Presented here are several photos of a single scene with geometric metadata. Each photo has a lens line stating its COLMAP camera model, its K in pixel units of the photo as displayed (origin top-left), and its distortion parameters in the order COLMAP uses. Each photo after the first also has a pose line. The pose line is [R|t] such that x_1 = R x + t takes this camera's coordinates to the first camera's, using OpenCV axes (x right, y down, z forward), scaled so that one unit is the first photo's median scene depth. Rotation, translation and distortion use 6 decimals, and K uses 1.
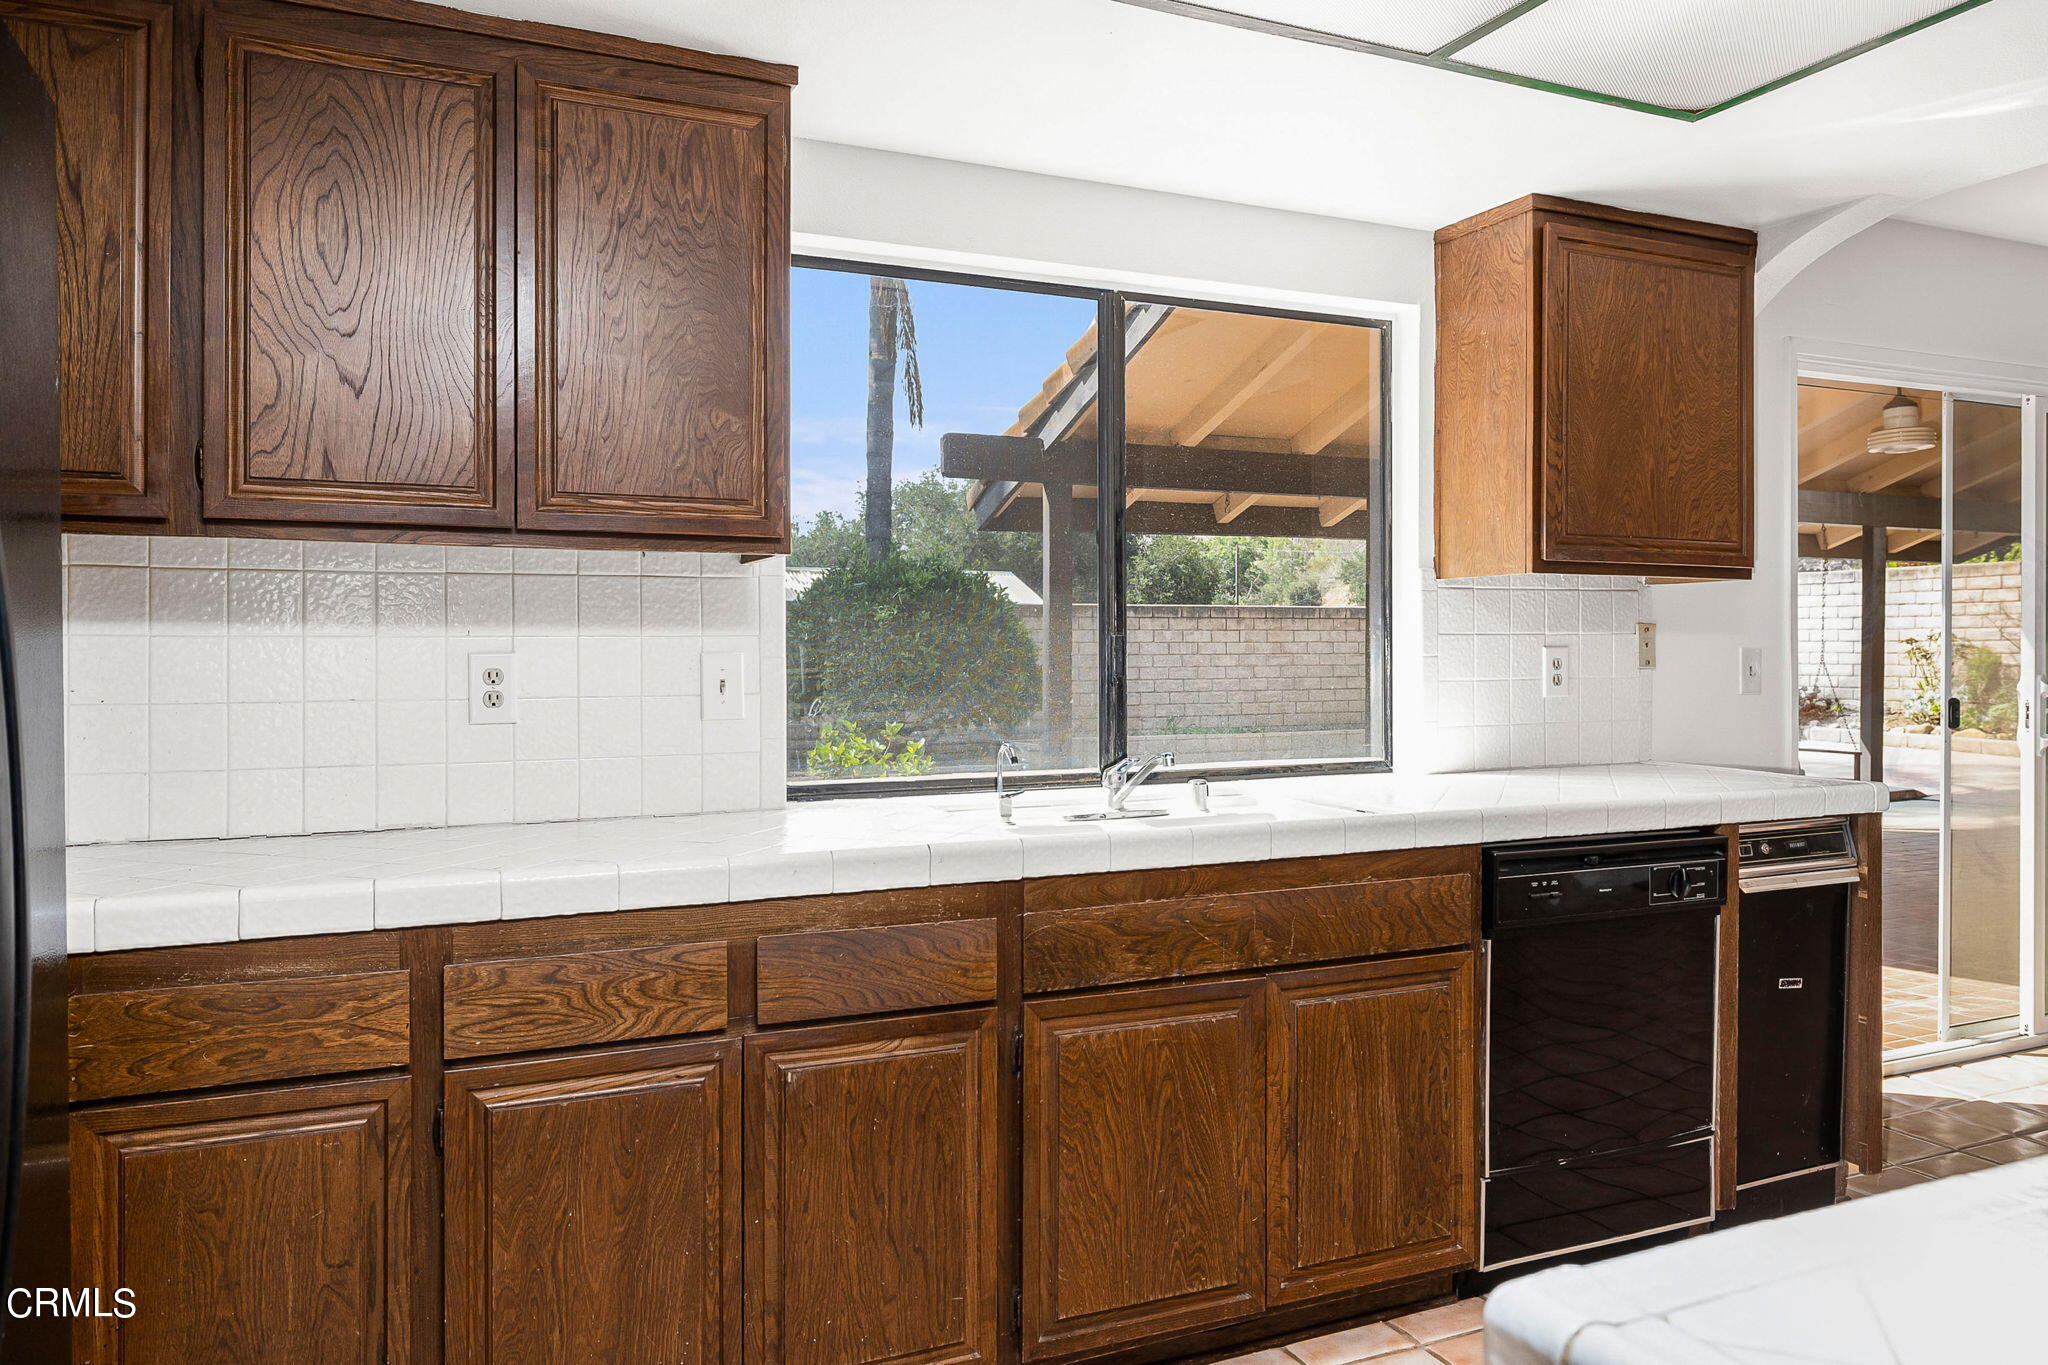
lens RADIAL K [[1421.7, 0, 1028.4], [0, 1421.7, 658.5], [0, 0, 1]] dist [0.002408, 0.000050]
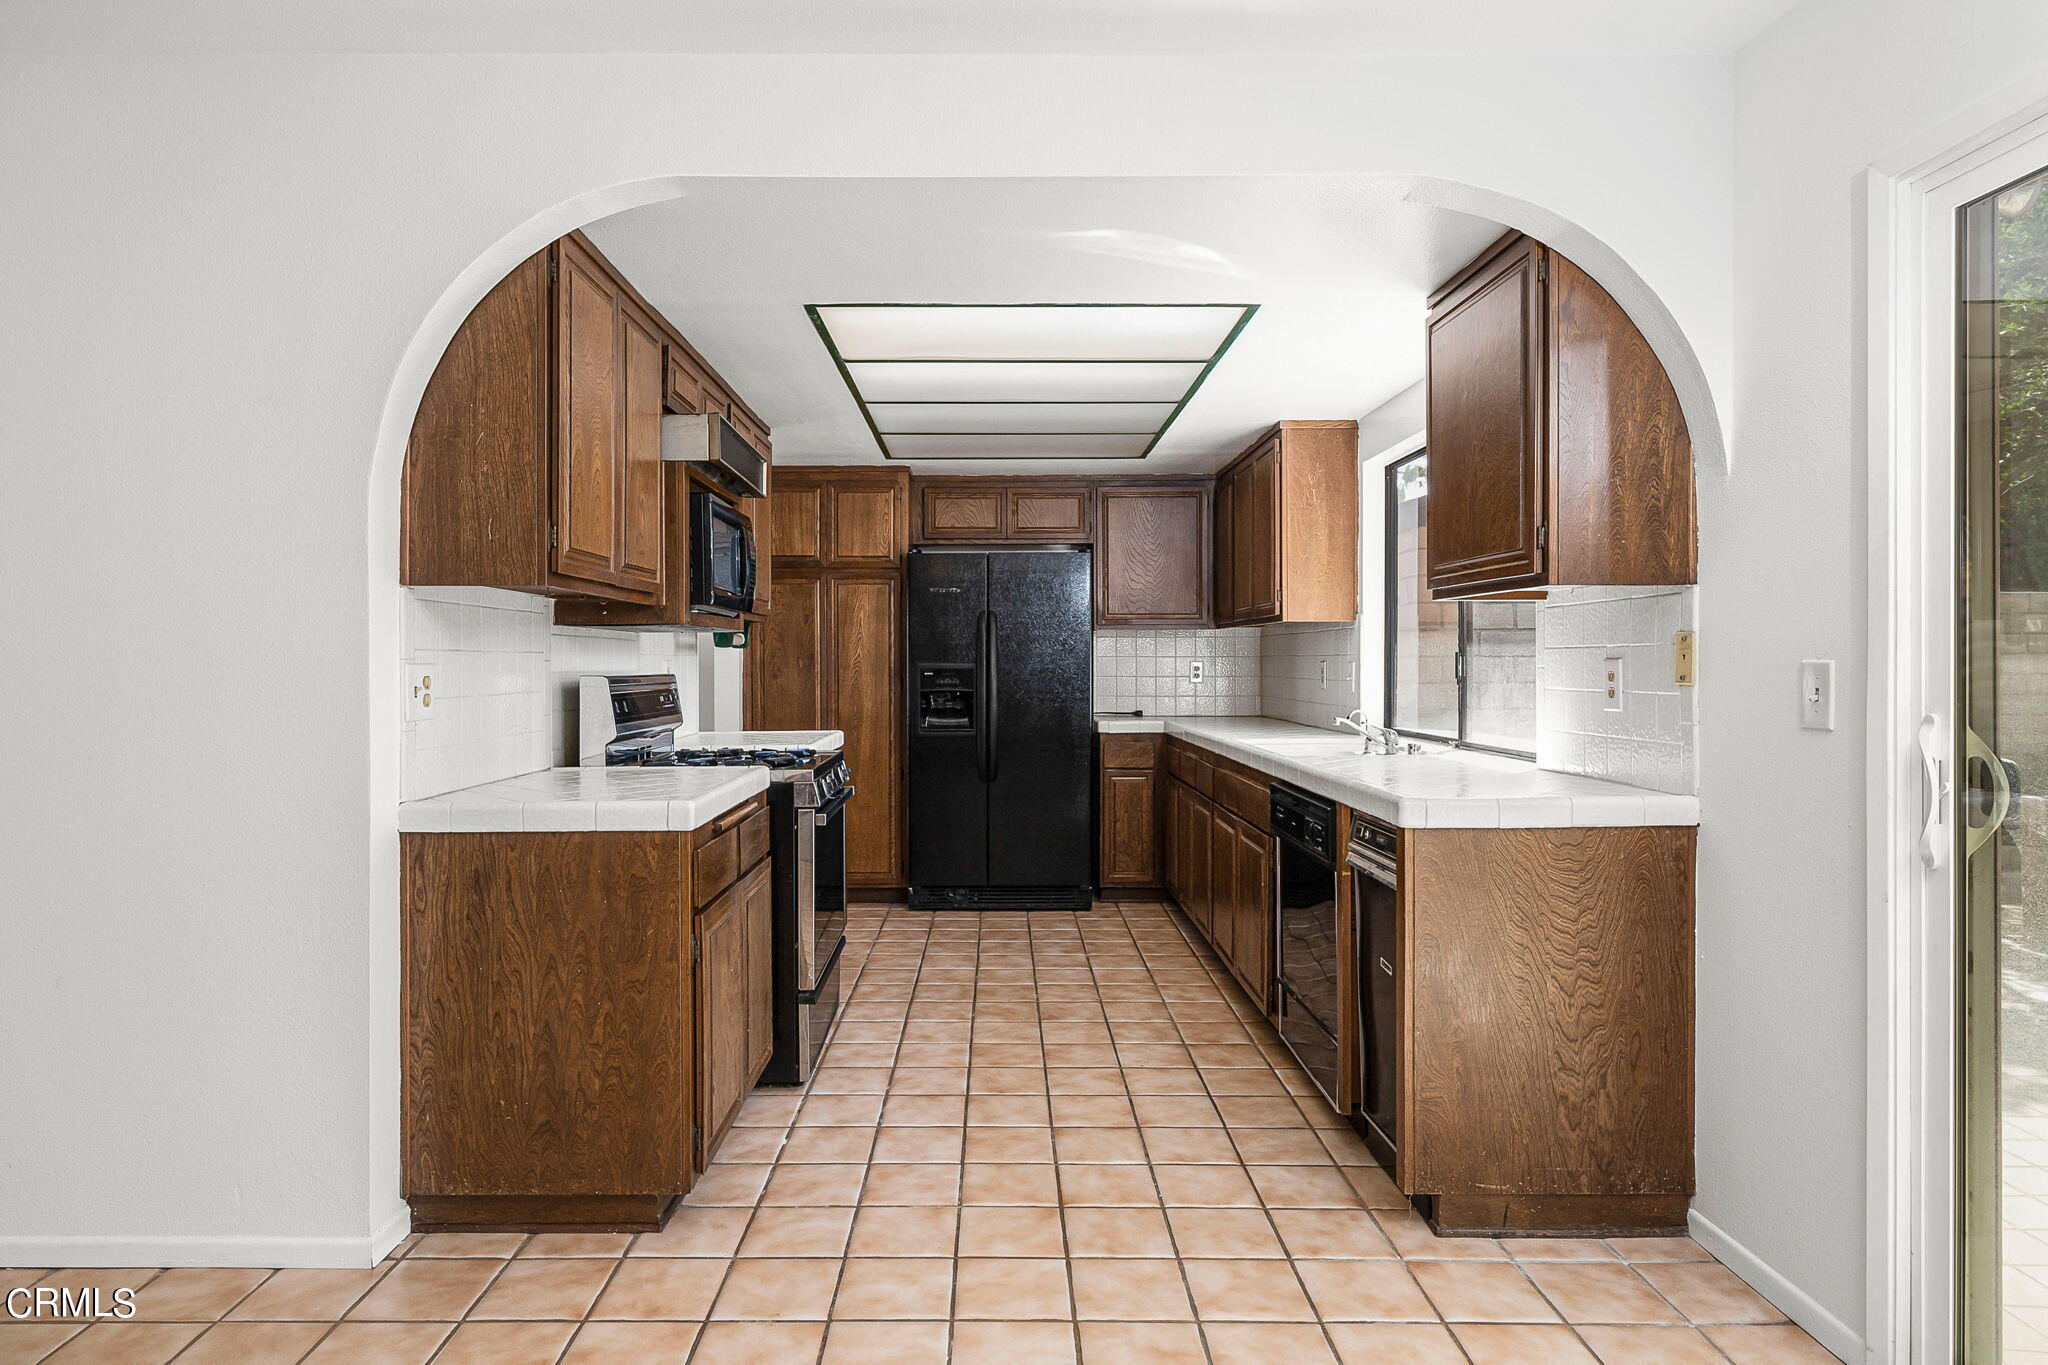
lens RADIAL K [[1262.3, 0, 1007.3], [0, 1262.3, 668.2], [0, 0, 1]] dist [0.004249, -0.000879]
pose [[-0.424860, 0.009197, -0.905212, 1.846562], [-0.002580, 0.999932, 0.011370, -0.014680], [0.905255, 0.007166, -0.424807, 1.370880]]
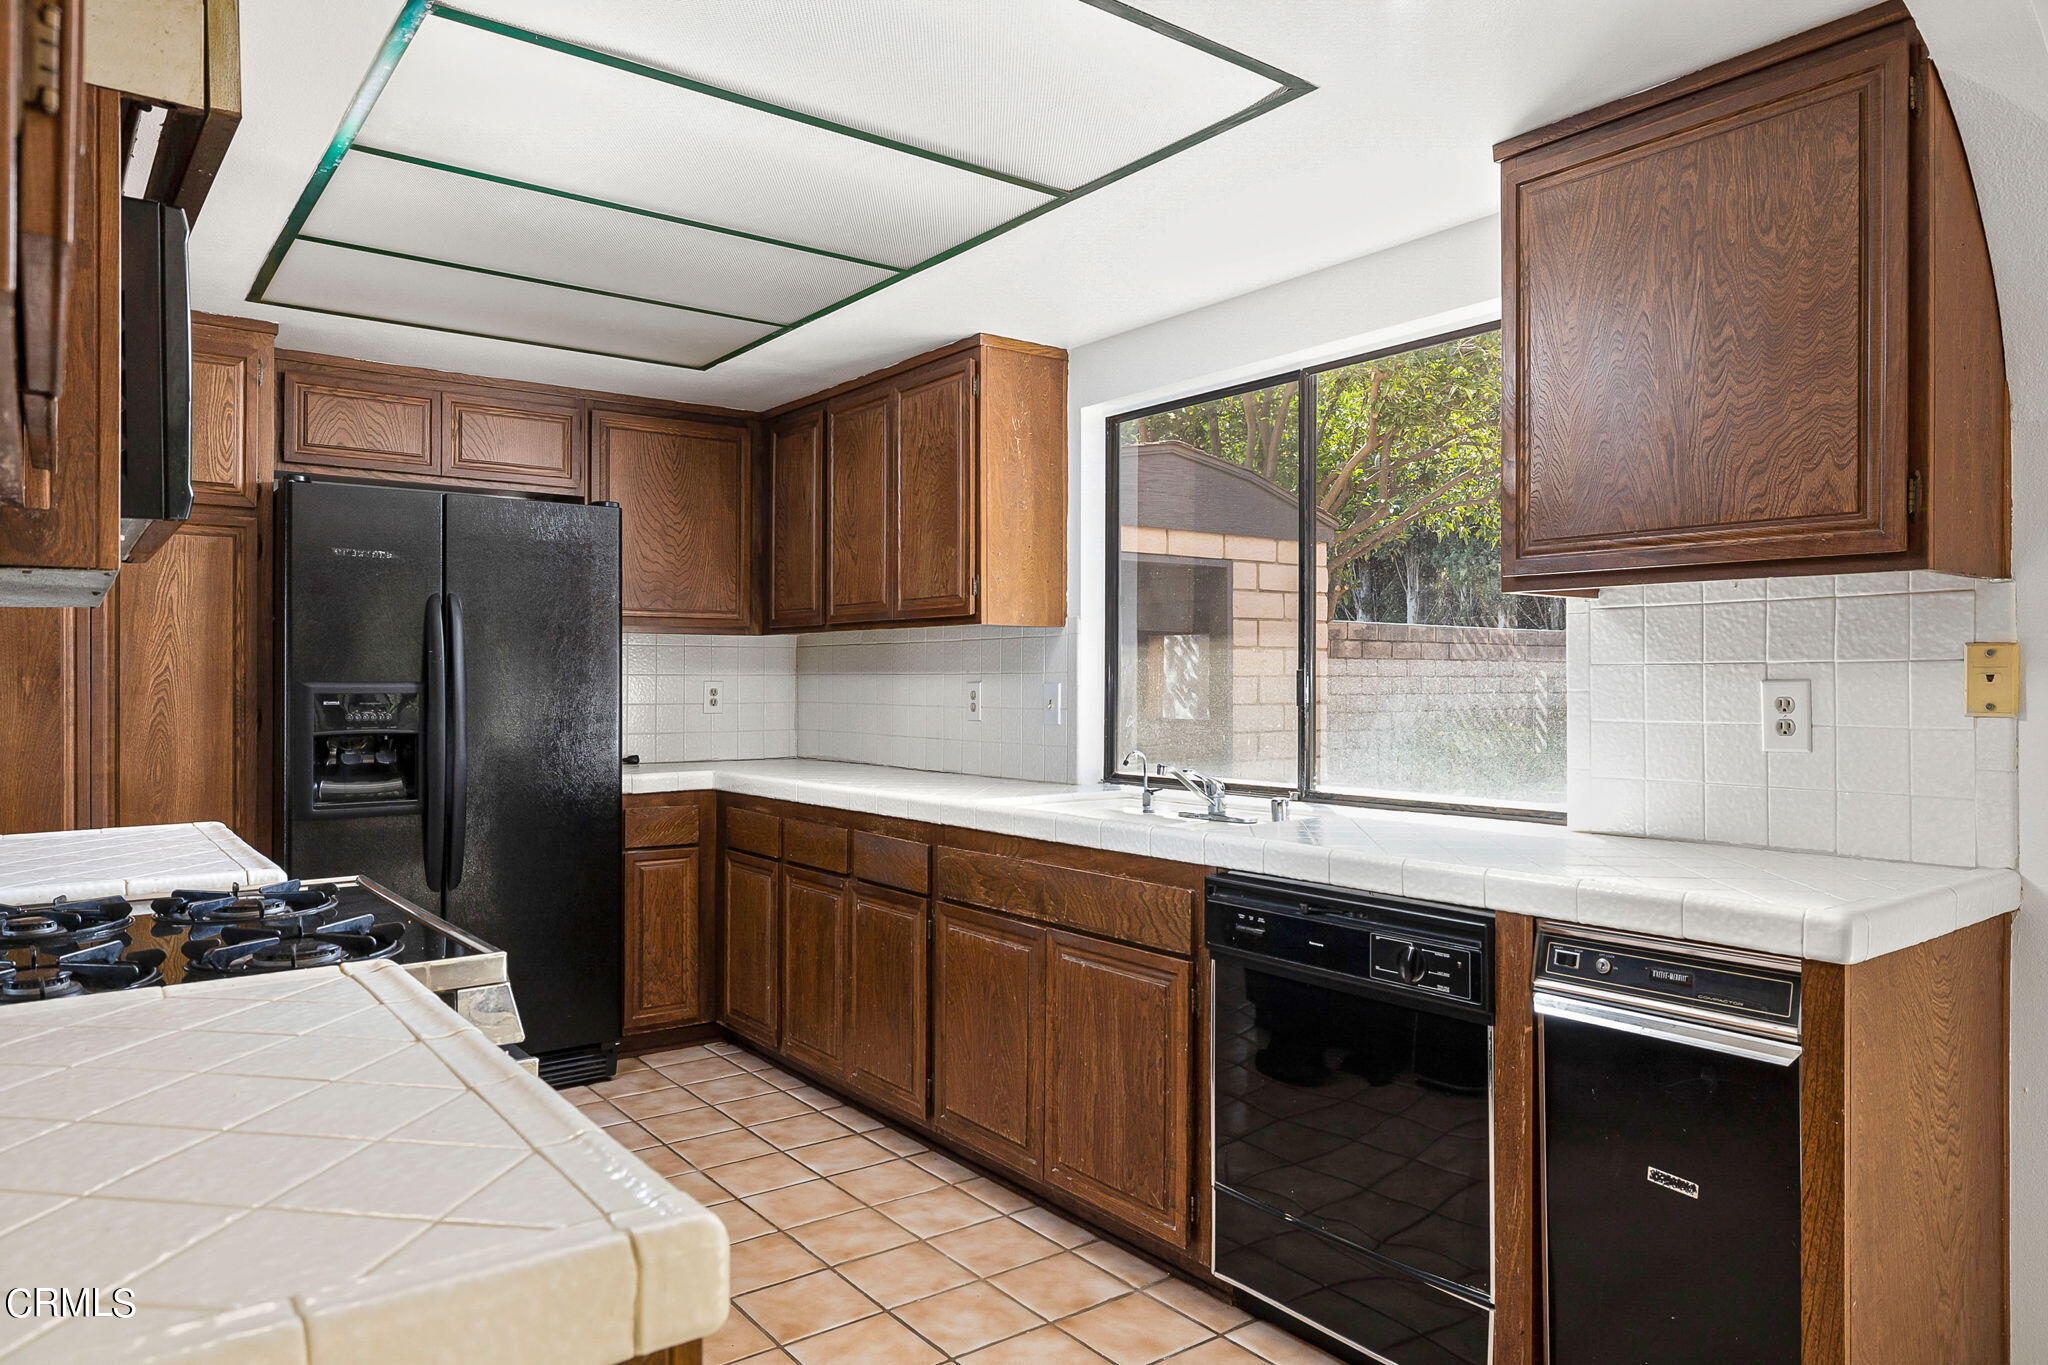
lens RADIAL K [[1334.0, 0, 1033.6], [0, 1334.0, 681.5], [0, 0, 1]] dist [0.000255, 0.000499]
pose [[0.214431, 0.003928, -0.976731, 1.297002], [-0.007786, 0.999967, 0.002312, -0.008488], [0.976708, 0.007109, 0.214455, 0.680335]]
